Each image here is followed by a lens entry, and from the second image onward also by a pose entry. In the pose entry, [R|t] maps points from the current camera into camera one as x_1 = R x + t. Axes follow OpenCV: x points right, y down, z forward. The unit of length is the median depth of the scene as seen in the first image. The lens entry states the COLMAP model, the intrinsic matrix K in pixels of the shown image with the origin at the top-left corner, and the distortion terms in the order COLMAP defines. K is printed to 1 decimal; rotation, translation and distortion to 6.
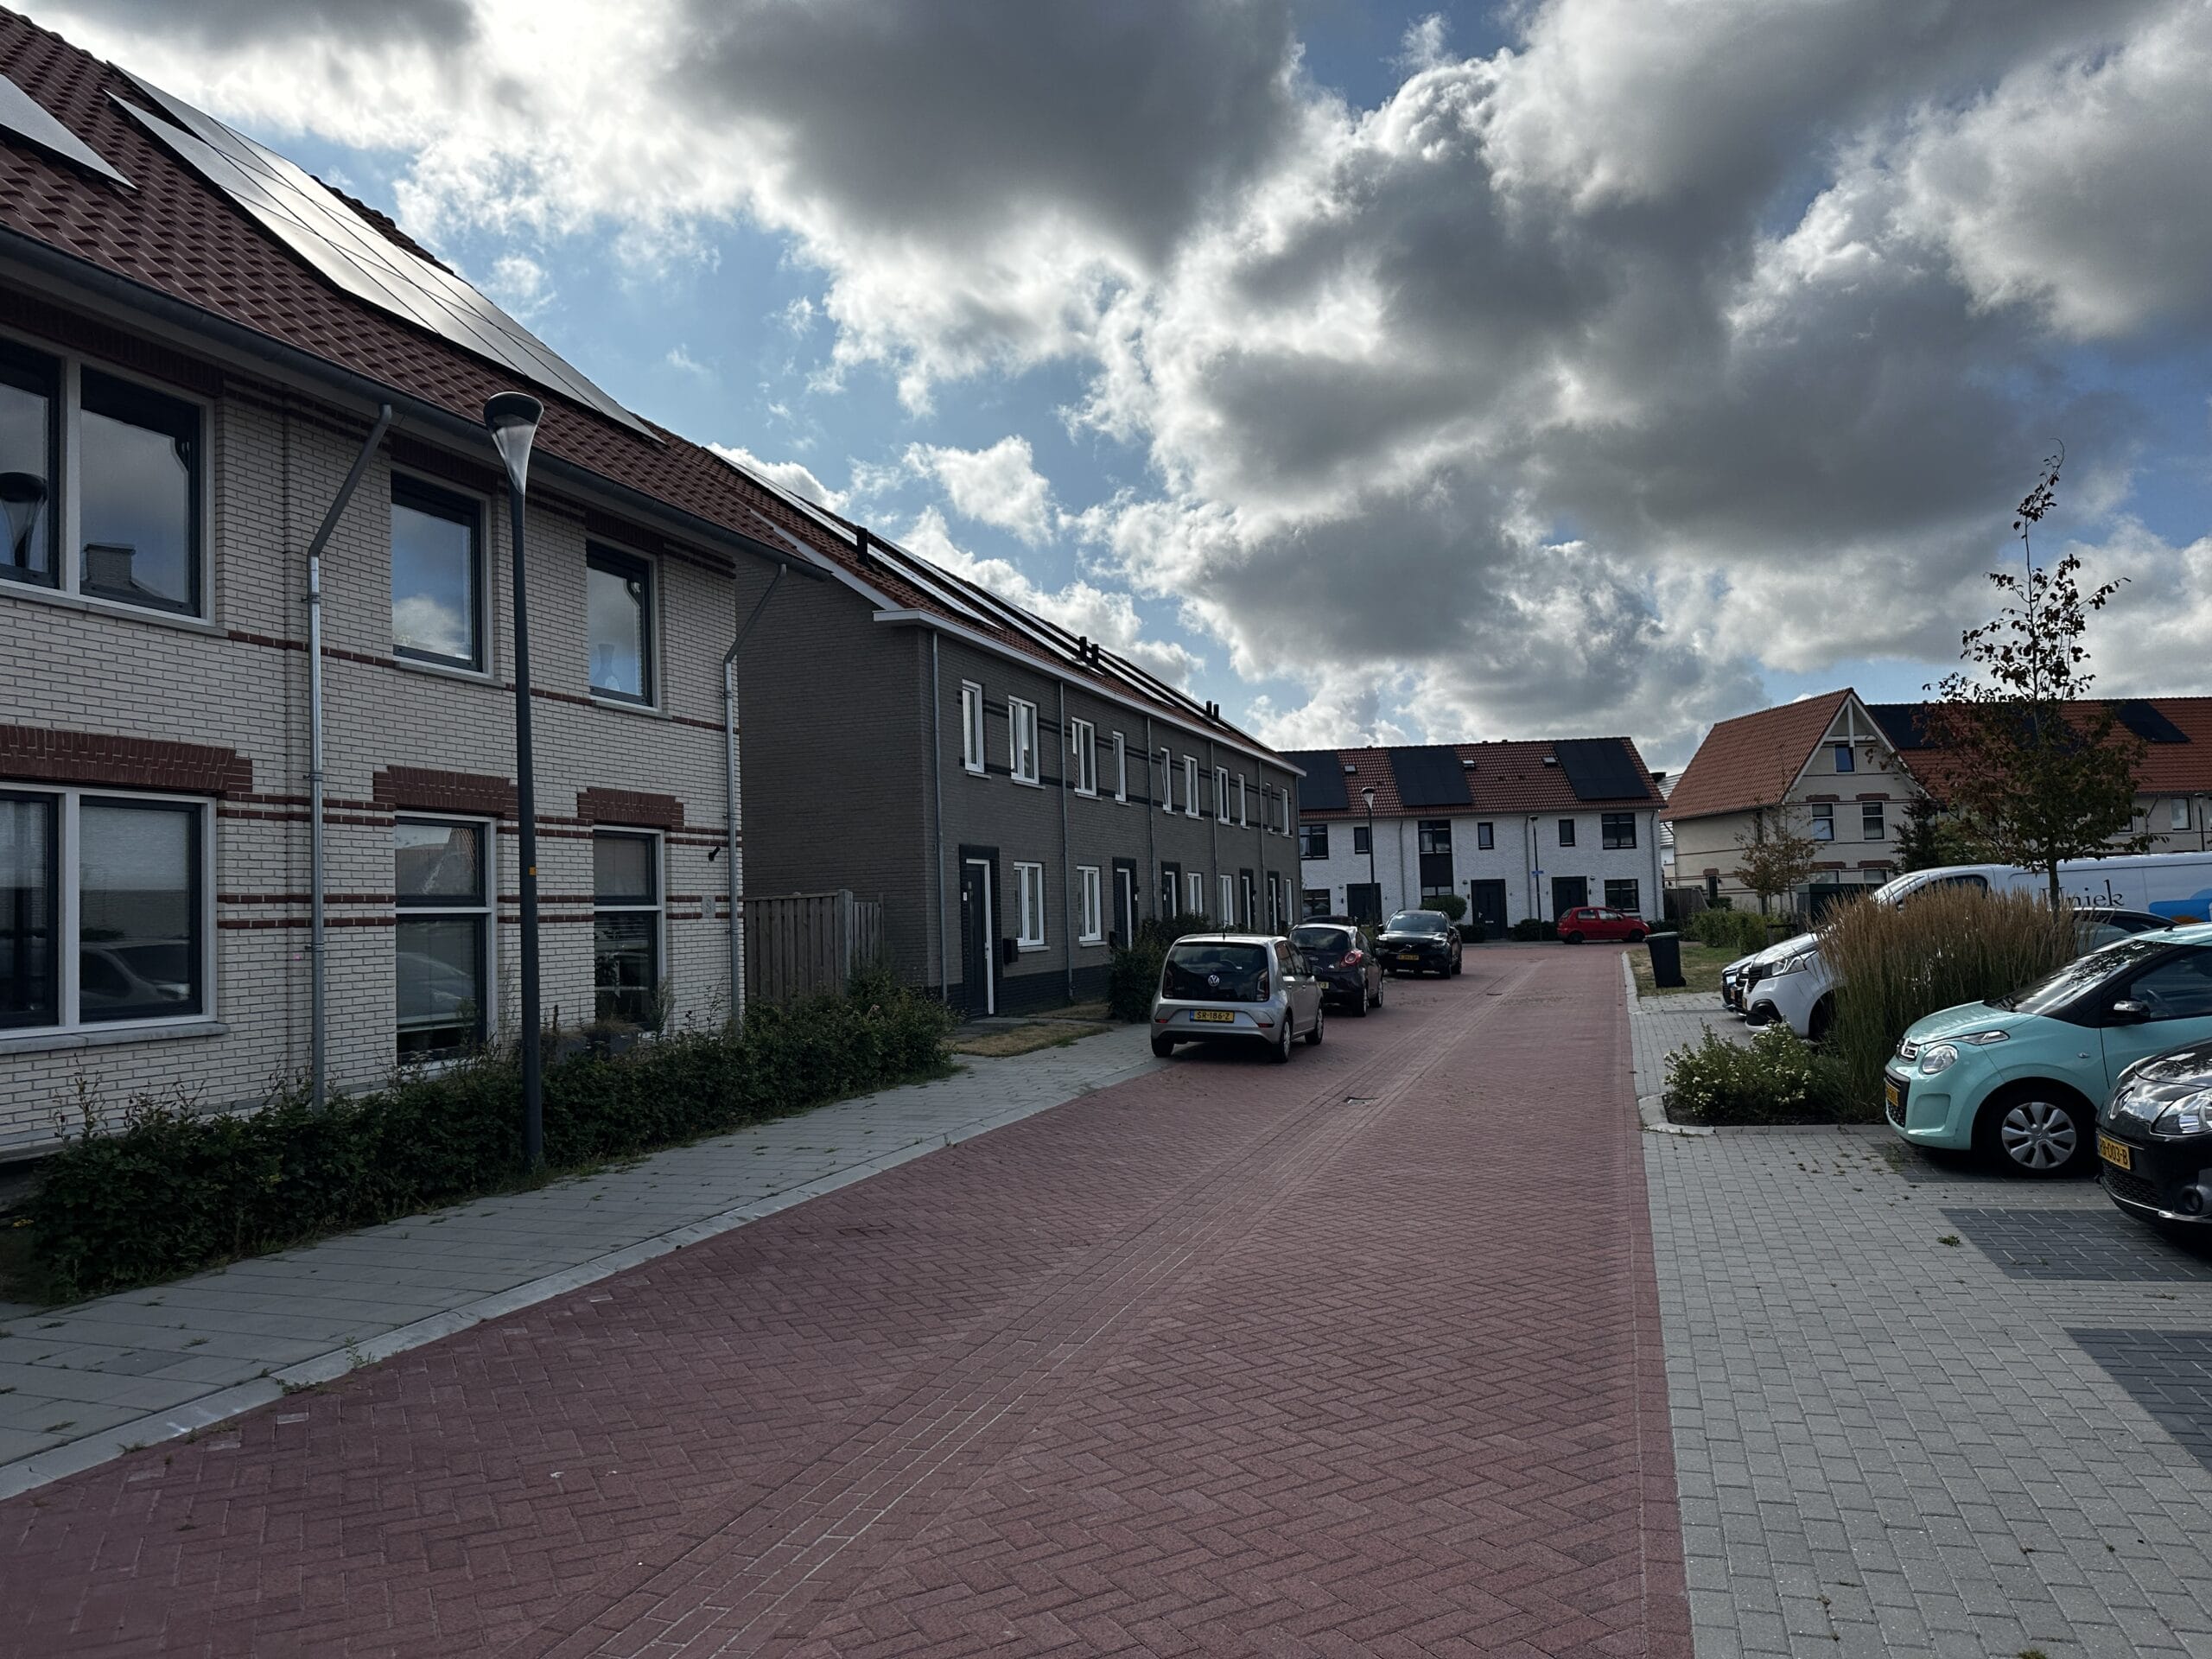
lens RADIAL K [[1615.8, 0, 1134.8], [0, 1615.8, 841.5], [0, 0, 1]] dist [0.085515, -0.086999]
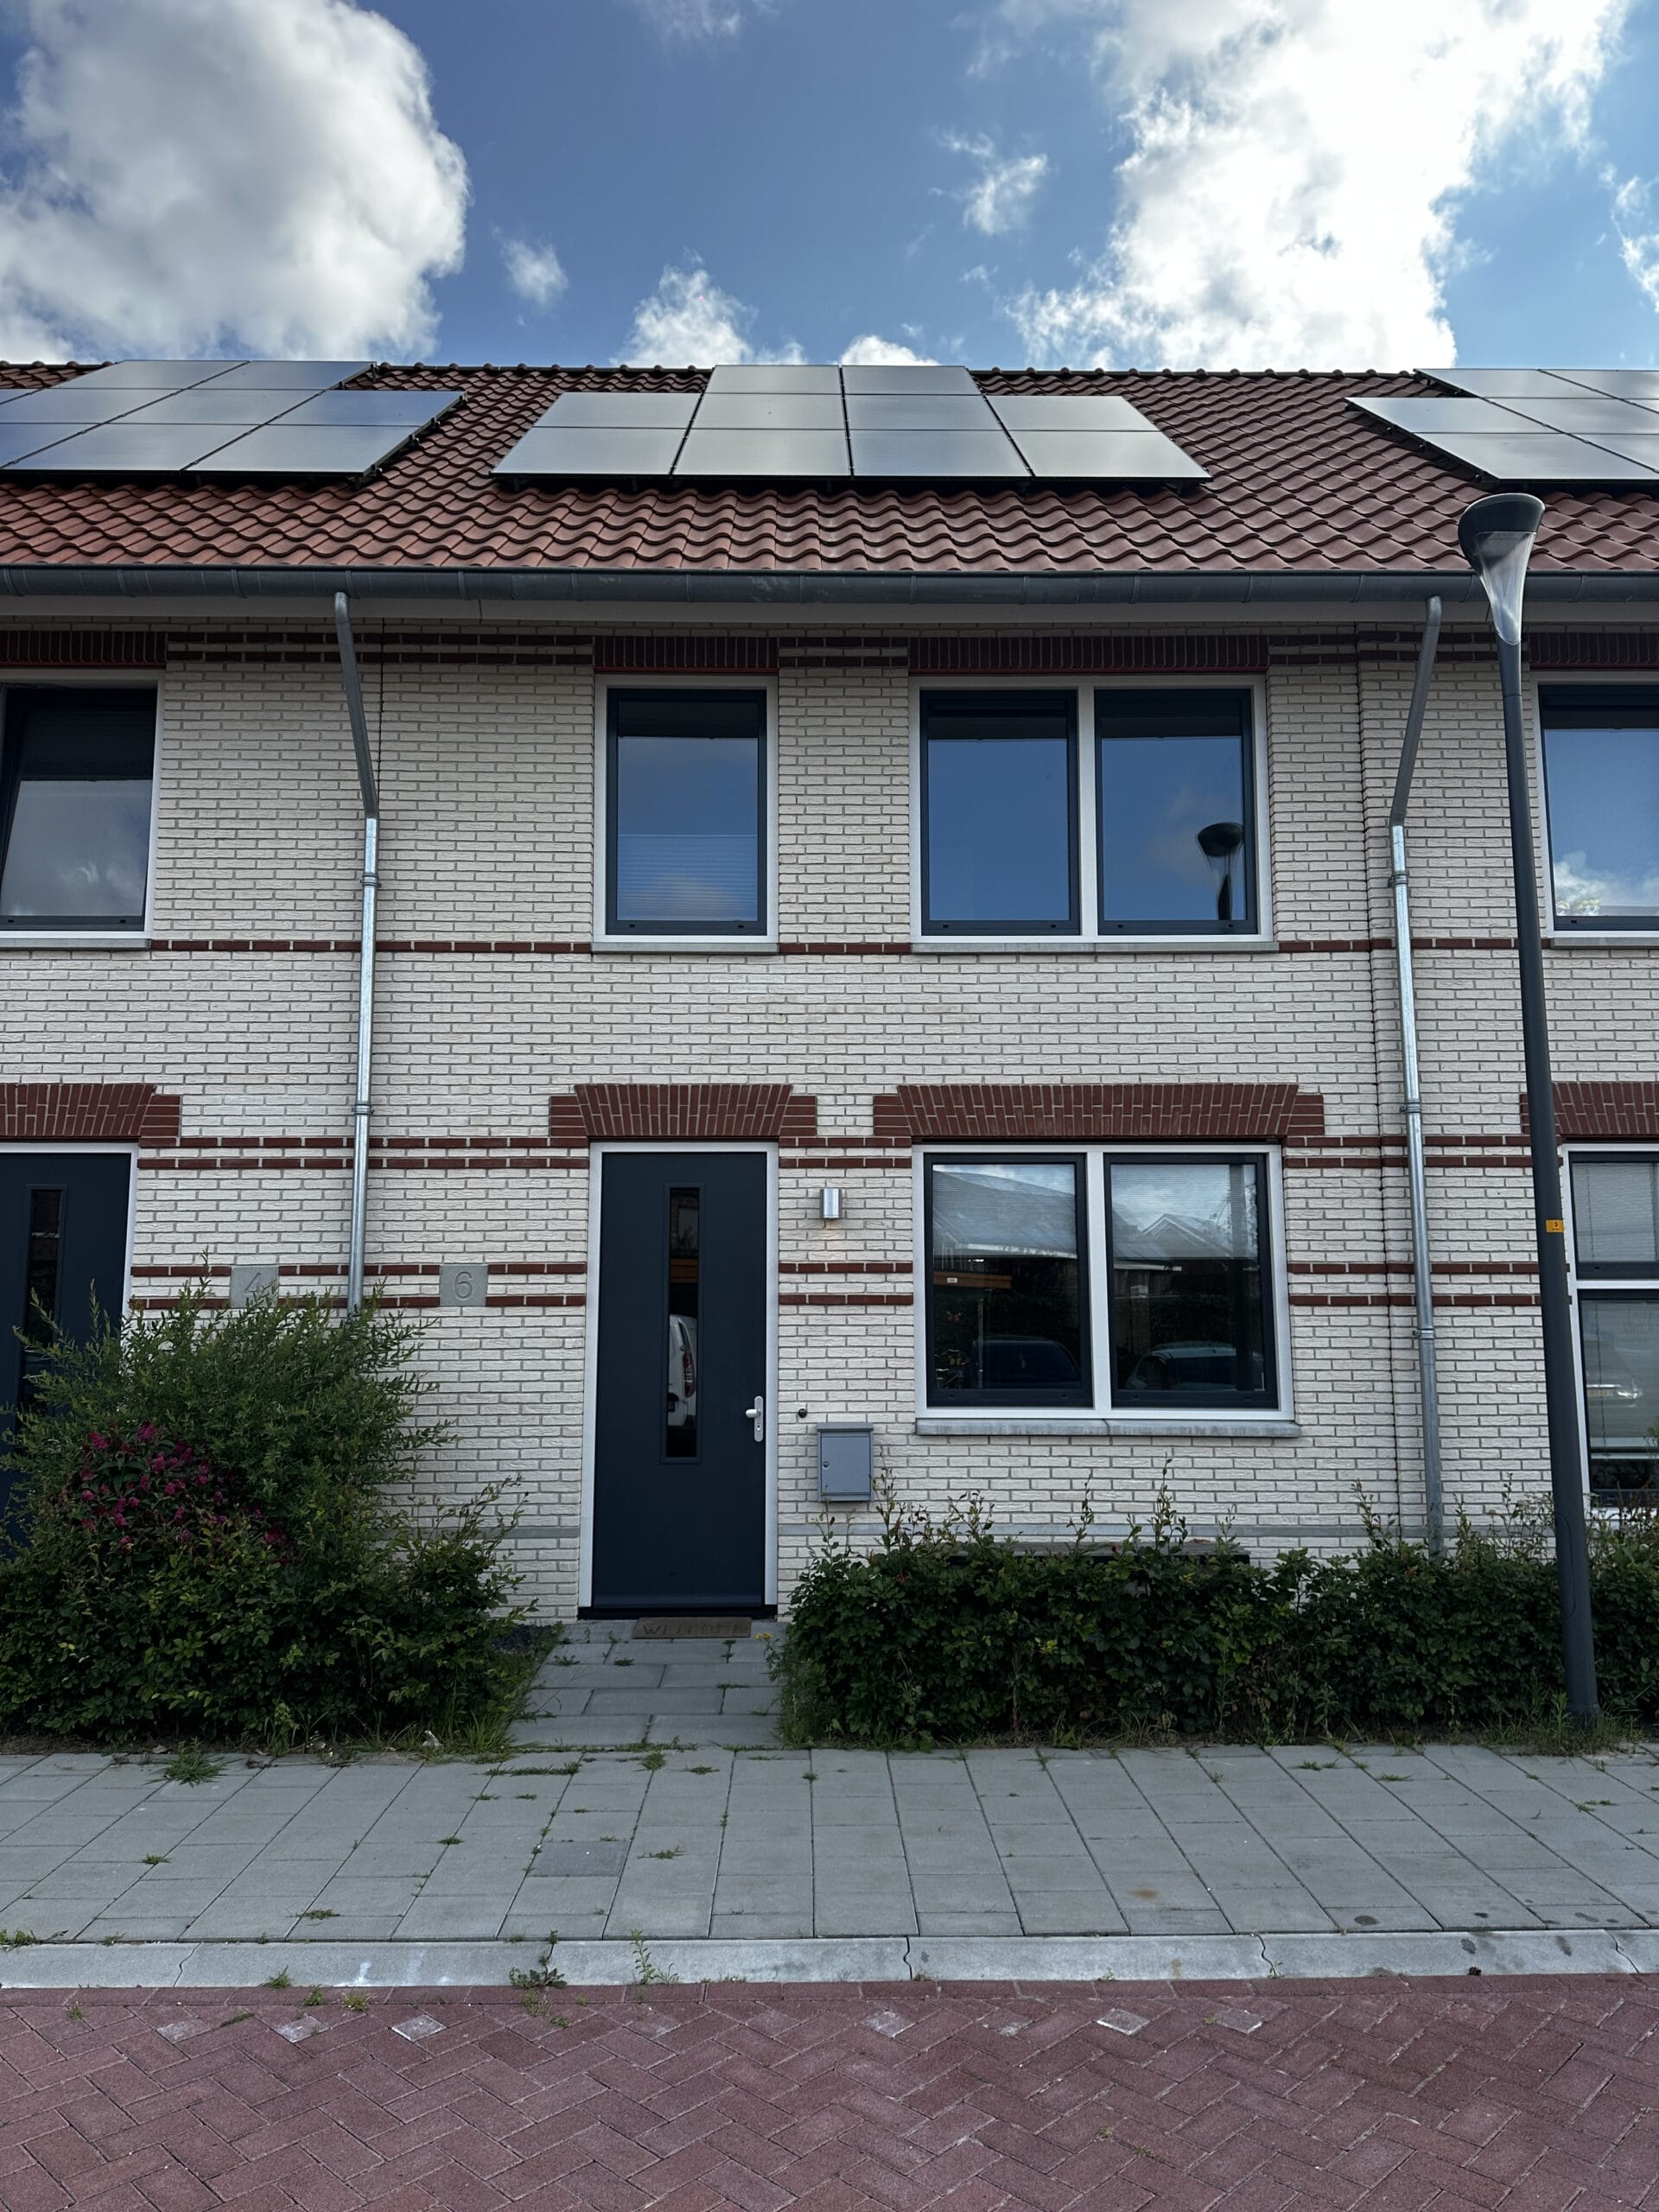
lens RADIAL K [[1632.1, 0, 808.0], [0, 1632.1, 1092.7], [0, 0, 1]] dist [0.071197, -0.049462]
pose [[0.304068, -0.101270, -0.947252, 0.150105], [0.036968, 0.994839, -0.094491, 0.016352], [0.951933, -0.006286, 0.306243, 0.520219]]
